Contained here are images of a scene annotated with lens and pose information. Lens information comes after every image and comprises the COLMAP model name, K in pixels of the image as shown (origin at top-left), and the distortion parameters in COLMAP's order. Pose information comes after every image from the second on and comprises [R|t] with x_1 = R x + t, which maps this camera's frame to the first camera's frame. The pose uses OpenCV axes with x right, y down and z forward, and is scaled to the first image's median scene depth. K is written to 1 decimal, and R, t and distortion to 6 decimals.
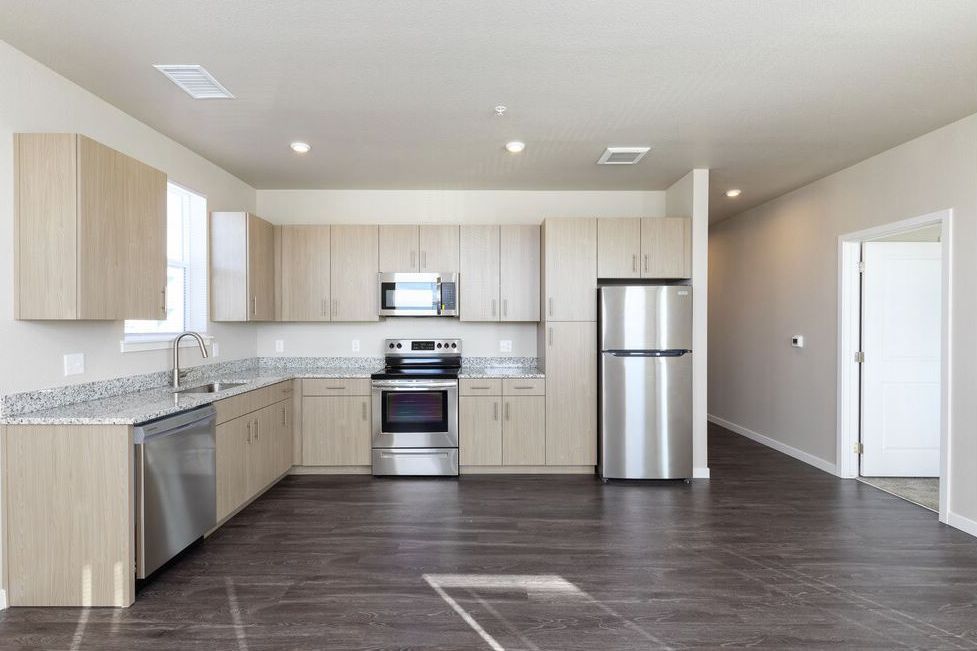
lens RADIAL K [[435.4, 0, 489.6], [0, 435.4, 325.1], [0, 0, 1]] dist [-0.013774, -0.000011]
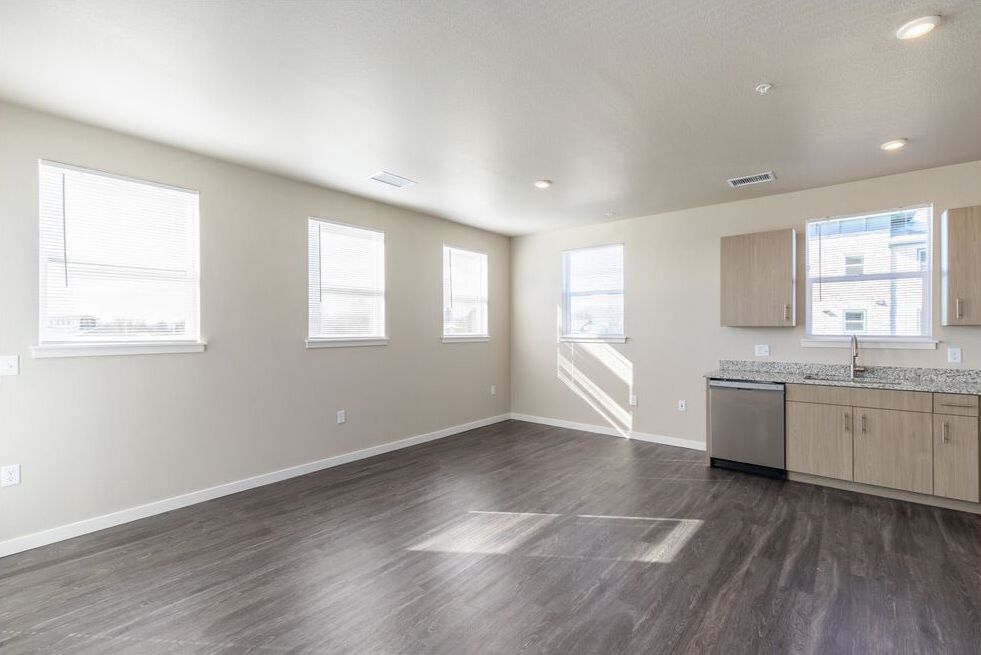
lens RADIAL K [[437.2, 0, 490.7], [0, 437.2, 332.3], [0, 0, 1]] dist [-0.013774, -0.000011]
pose [[-0.640755, 0.005110, -0.767728, 1.062730], [-0.000677, 0.999974, 0.007222, -0.000636], [0.767745, 0.005147, -0.640735, 1.142593]]
